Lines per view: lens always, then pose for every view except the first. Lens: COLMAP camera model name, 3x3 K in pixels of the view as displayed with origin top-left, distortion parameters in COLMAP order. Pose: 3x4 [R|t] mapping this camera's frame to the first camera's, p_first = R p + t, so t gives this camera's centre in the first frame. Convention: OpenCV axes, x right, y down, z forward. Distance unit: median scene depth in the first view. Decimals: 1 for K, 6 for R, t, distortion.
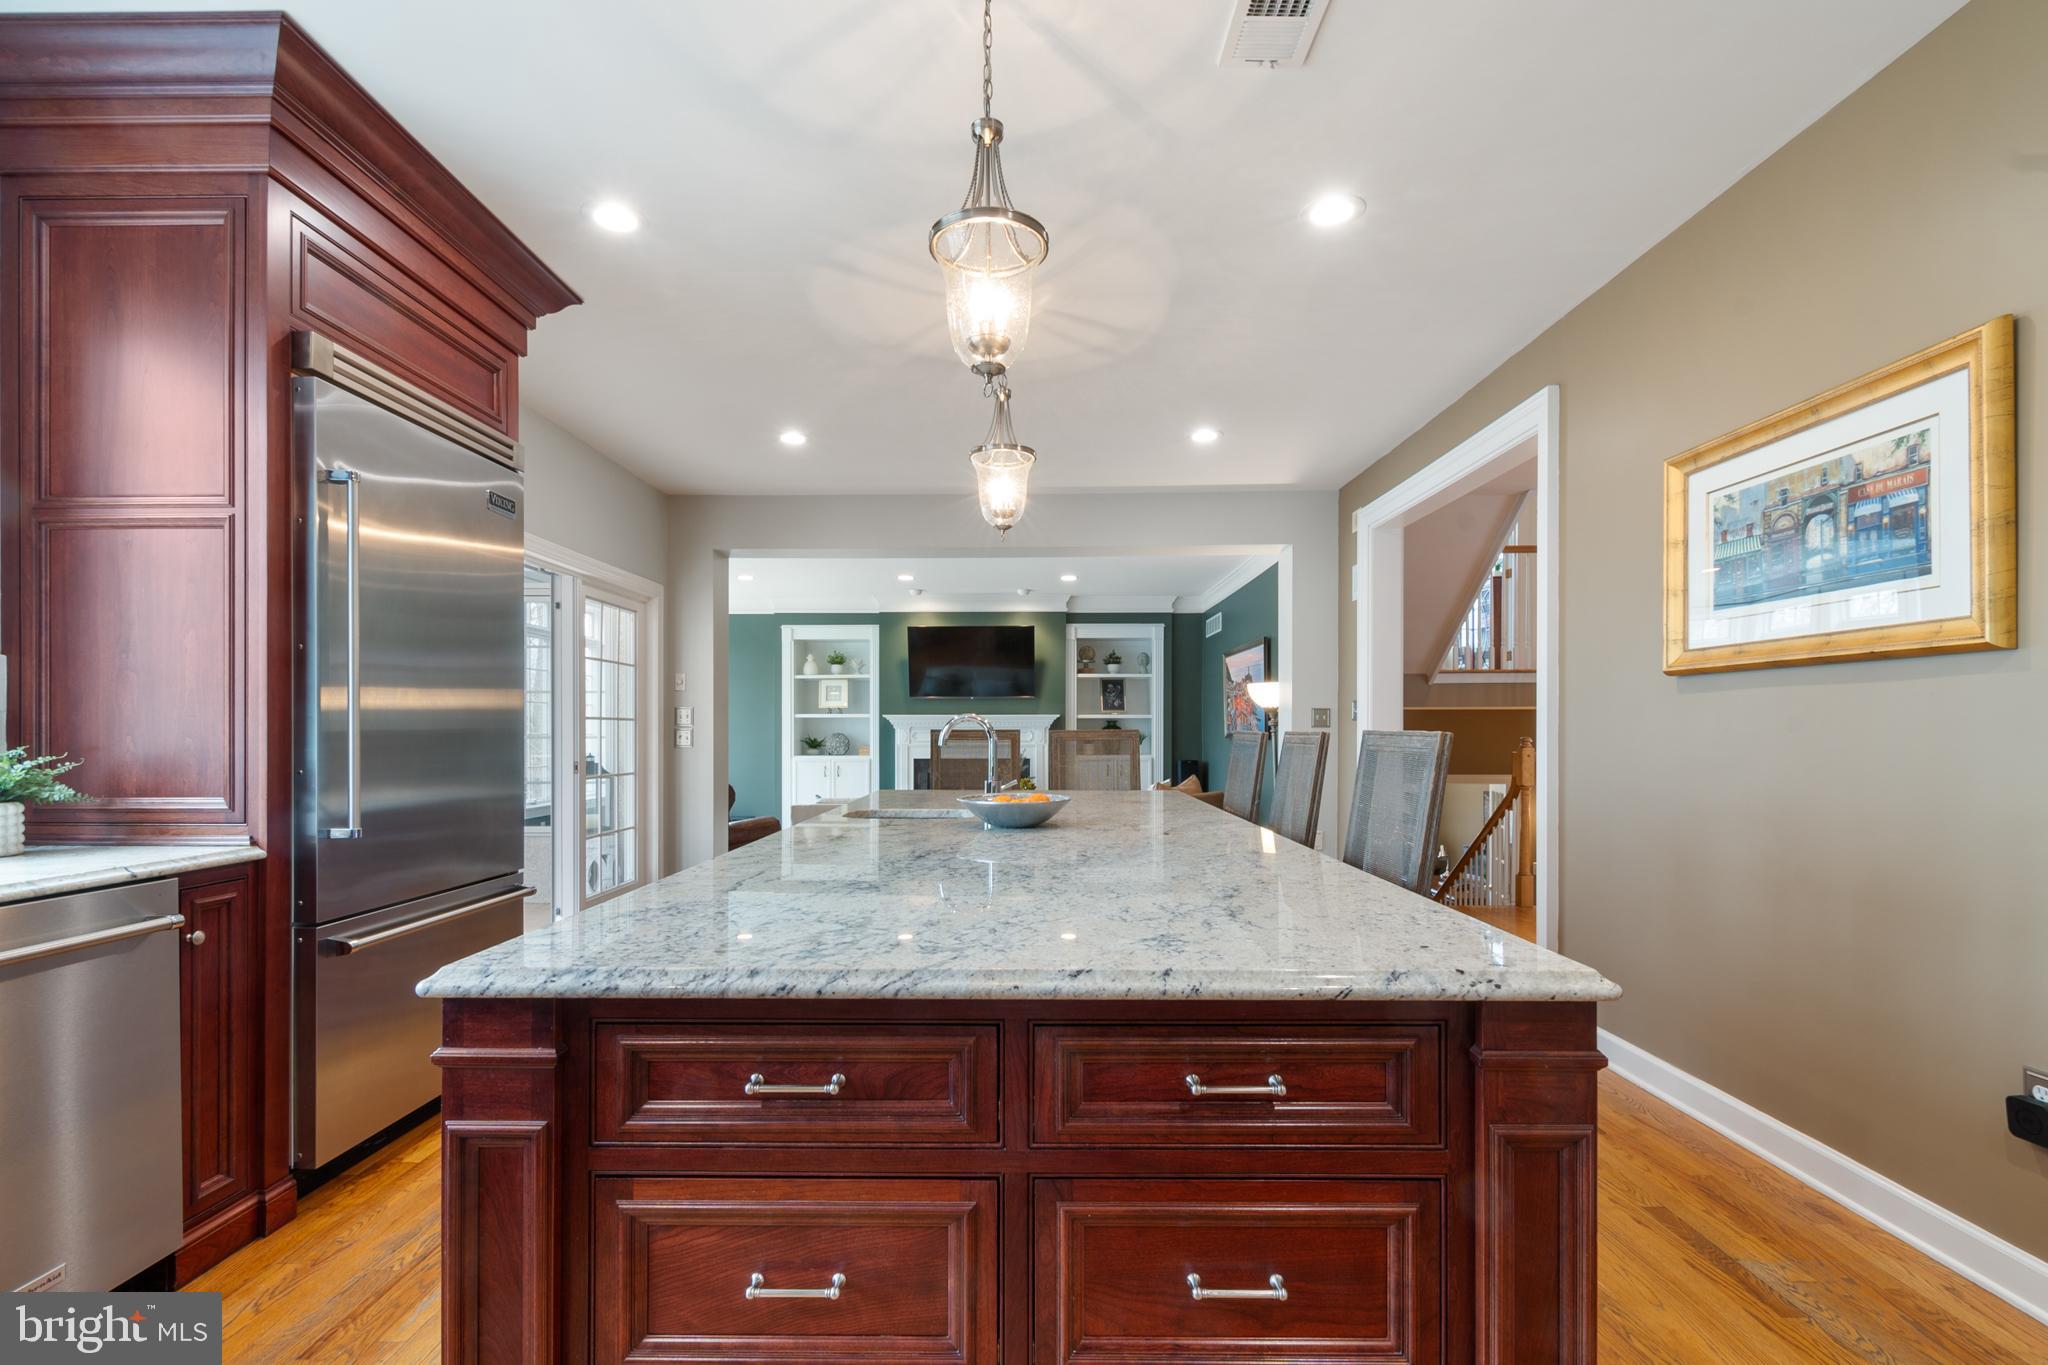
lens RADIAL K [[938.0, 0, 1020.9], [0, 938.0, 729.5], [0, 0, 1]] dist [0.002091, -0.000638]
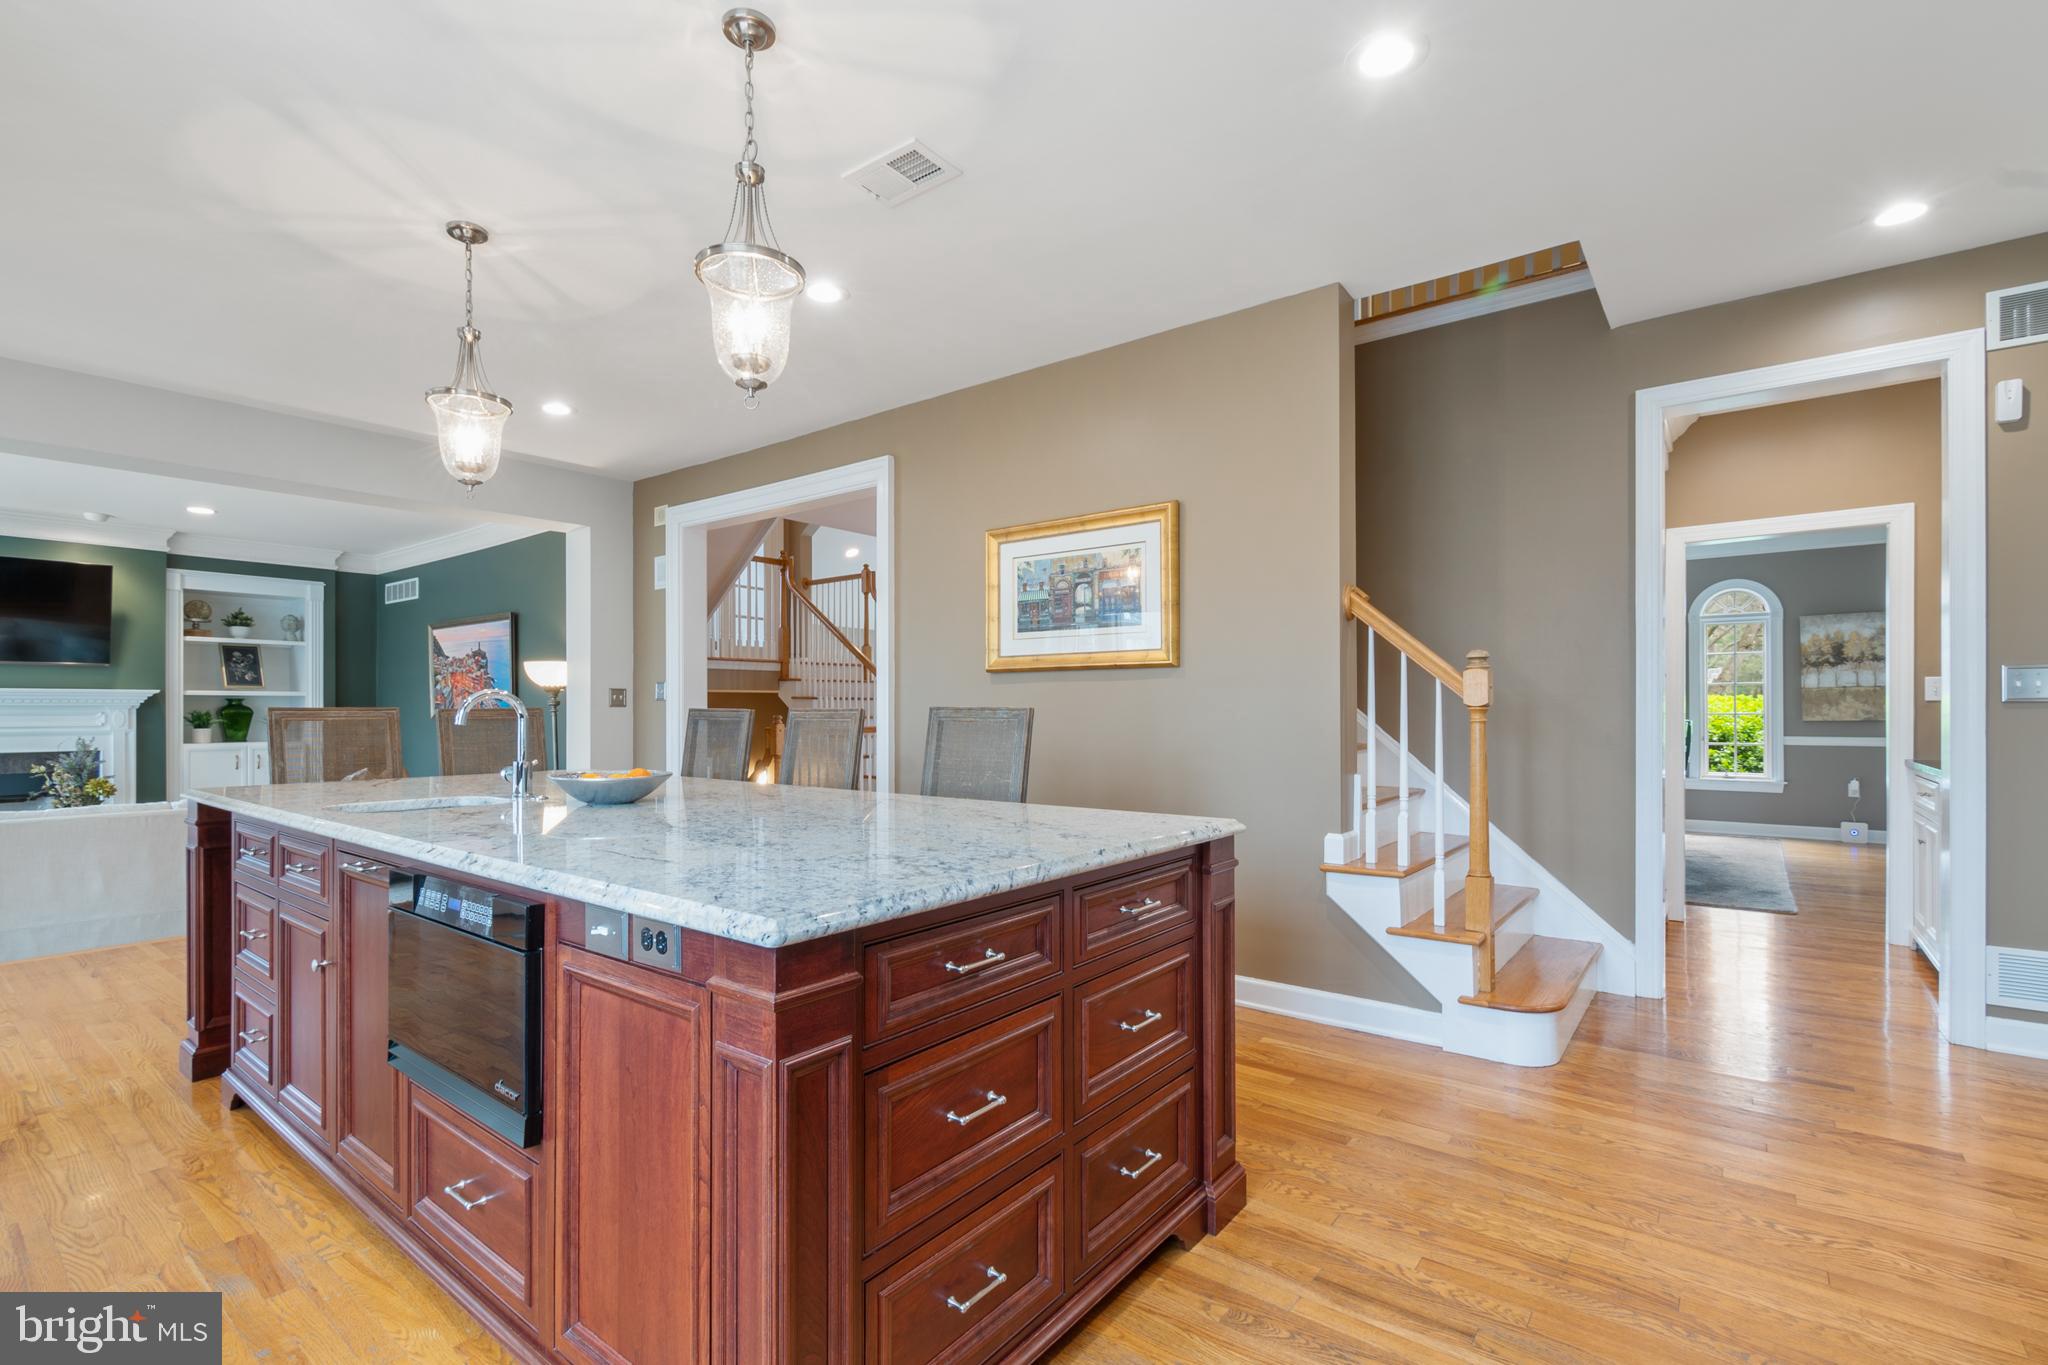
lens RADIAL K [[926.3, 0, 1021.3], [0, 926.3, 706.6], [0, 0, 1]] dist [0.001576, 0.000026]
pose [[0.602605, 0.003067, 0.798034, -0.474616], [0.000932, 0.999989, -0.004547, 0.004975], [-0.798039, 0.003484, 0.602596, 0.048804]]
